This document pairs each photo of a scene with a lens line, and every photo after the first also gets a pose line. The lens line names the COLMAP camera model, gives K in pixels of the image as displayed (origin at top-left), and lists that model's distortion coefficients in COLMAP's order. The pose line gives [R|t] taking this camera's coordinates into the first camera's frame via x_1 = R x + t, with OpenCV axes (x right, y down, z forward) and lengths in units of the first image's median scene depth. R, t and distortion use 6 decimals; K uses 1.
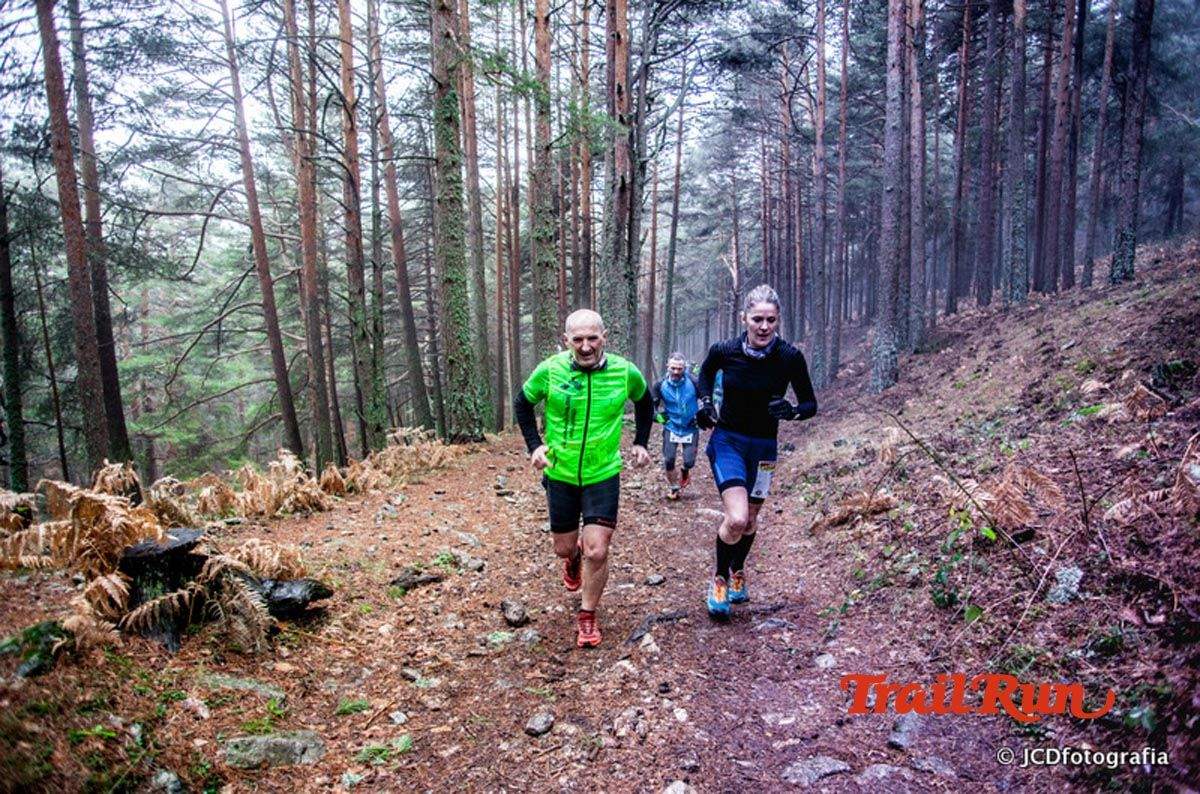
lens RADIAL K [[736.4, 0, 604.8], [0, 736.4, 404.9], [0, 0, 1]] dist [-0.095993, 0.056778]
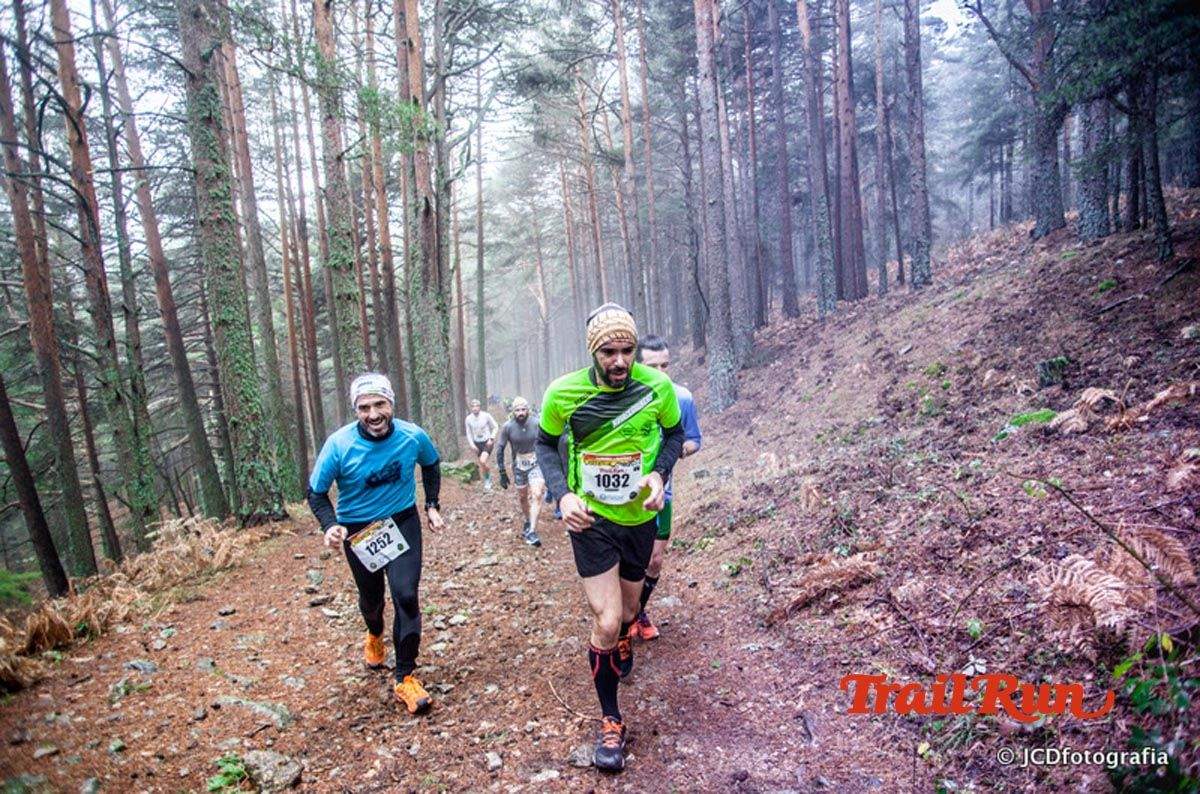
lens RADIAL K [[731.9, 0, 606.4], [0, 731.9, 403.4], [0, 0, 1]] dist [-0.092315, 0.052031]
pose [[0.962394, -0.084914, 0.258046, -0.030434], [0.096302, 0.994844, -0.031795, -0.026620], [-0.254016, 0.055450, 0.965609, 0.222576]]
